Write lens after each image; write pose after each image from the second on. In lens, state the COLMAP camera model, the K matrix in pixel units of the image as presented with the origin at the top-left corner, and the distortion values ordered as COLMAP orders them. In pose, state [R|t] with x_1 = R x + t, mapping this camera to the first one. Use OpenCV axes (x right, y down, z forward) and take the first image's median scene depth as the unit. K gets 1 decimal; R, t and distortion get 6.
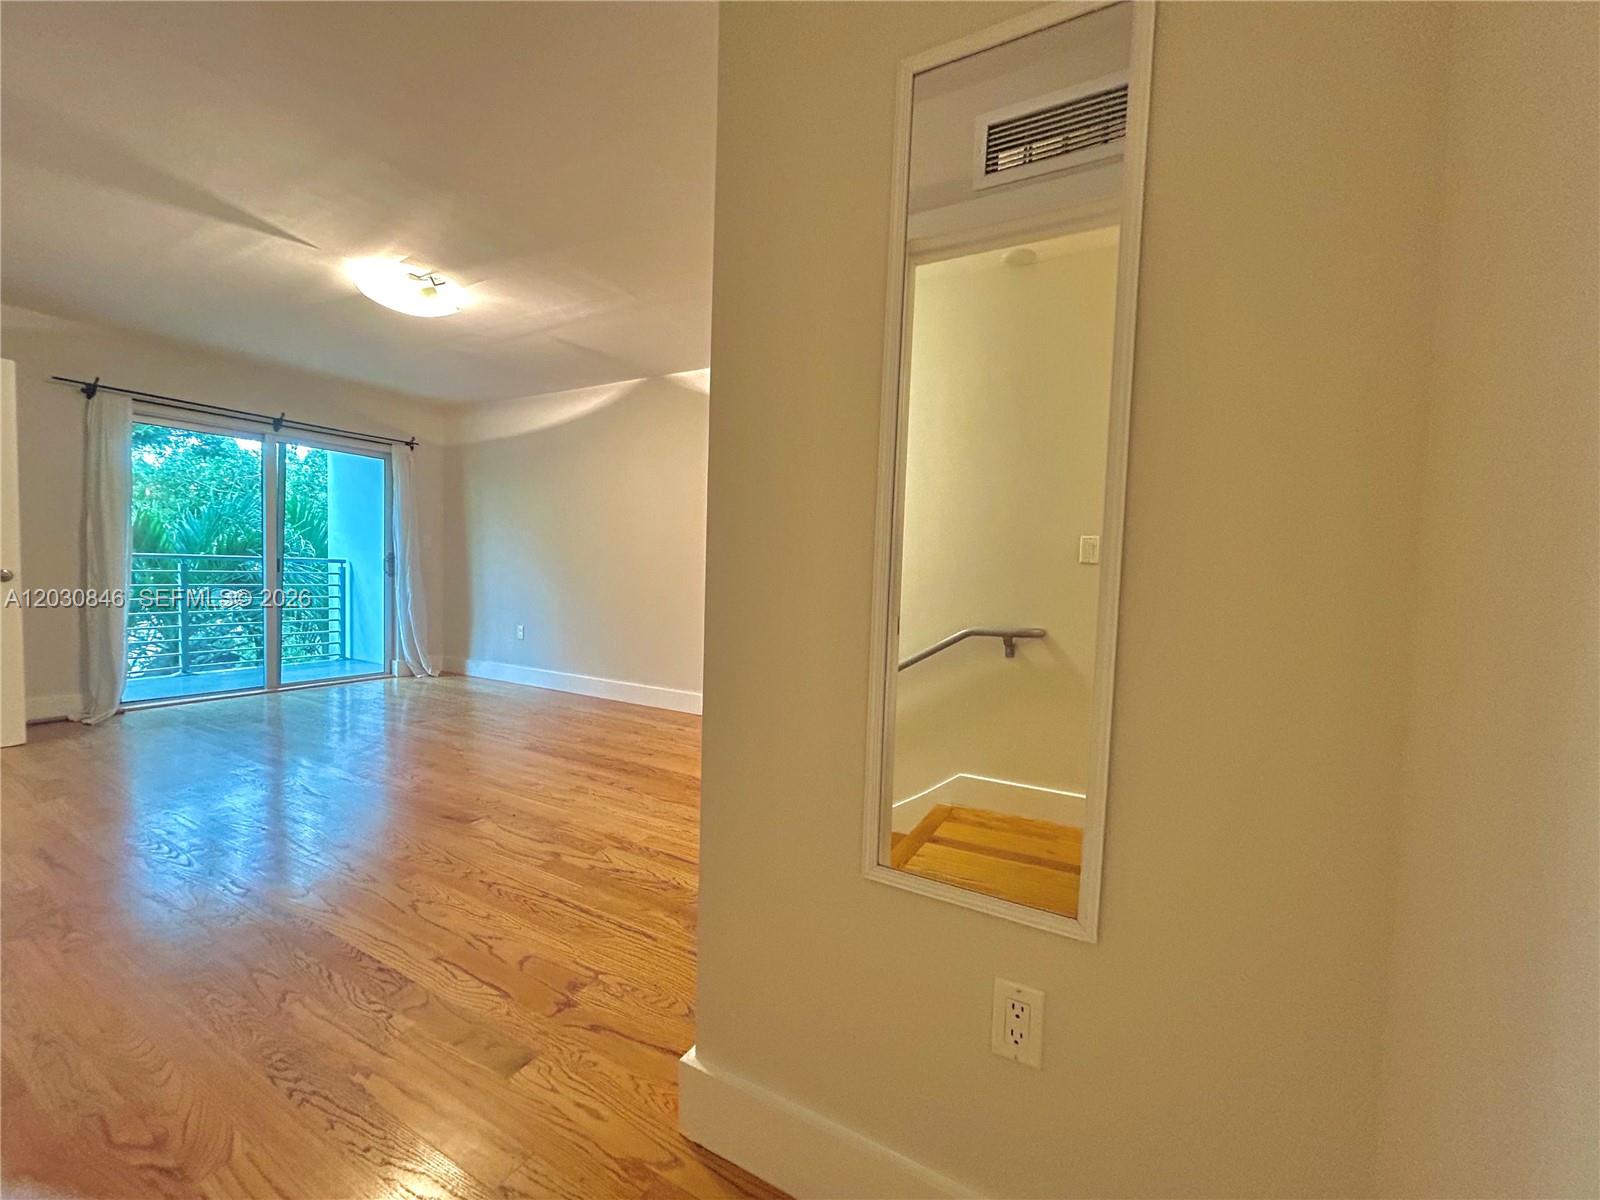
lens RADIAL K [[641.0, 0, 800.9], [0, 641.0, 601.6], [0, 0, 1]] dist [-0.002186, -0.000120]
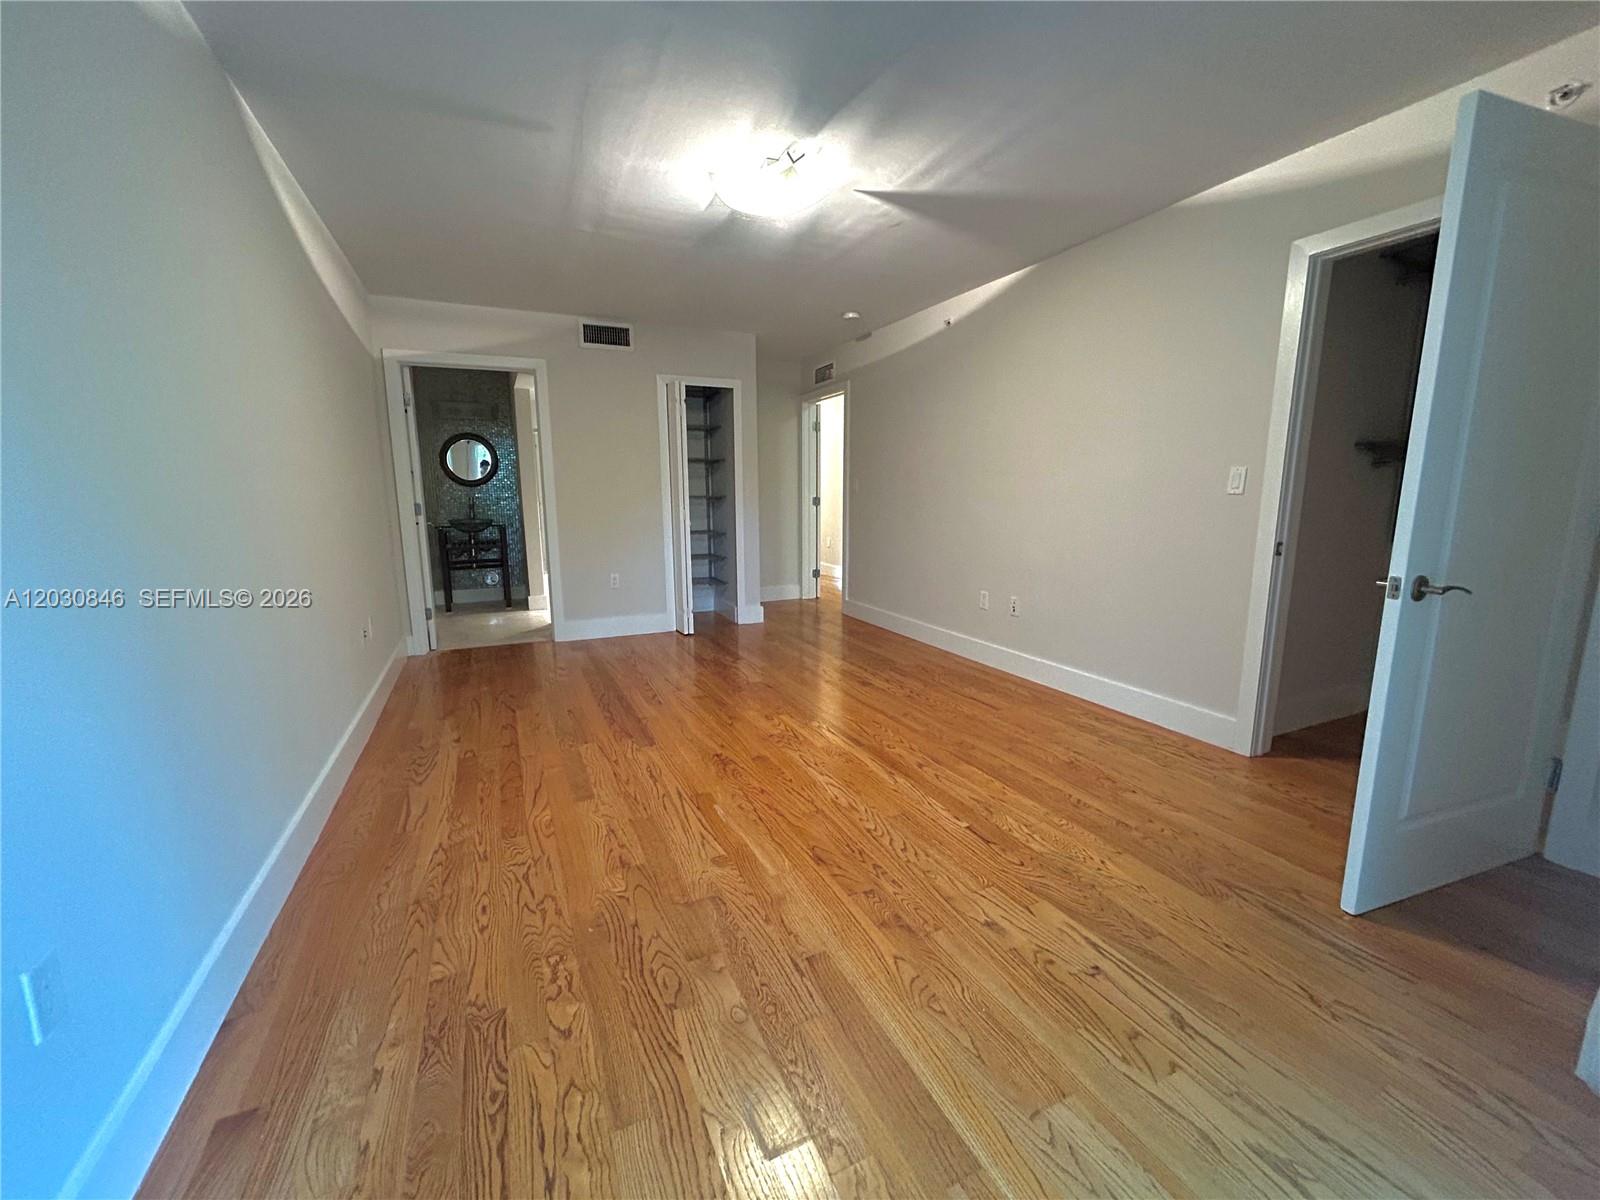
lens RADIAL K [[641.0, 0, 804.5], [0, 641.0, 589.1], [0, 0, 1]] dist [-0.002186, -0.000120]
pose [[-0.814965, -0.112900, 0.568407, -1.228231], [0.008932, 0.978275, 0.207117, -0.154319], [-0.579442, 0.173870, -0.796251, 1.801324]]
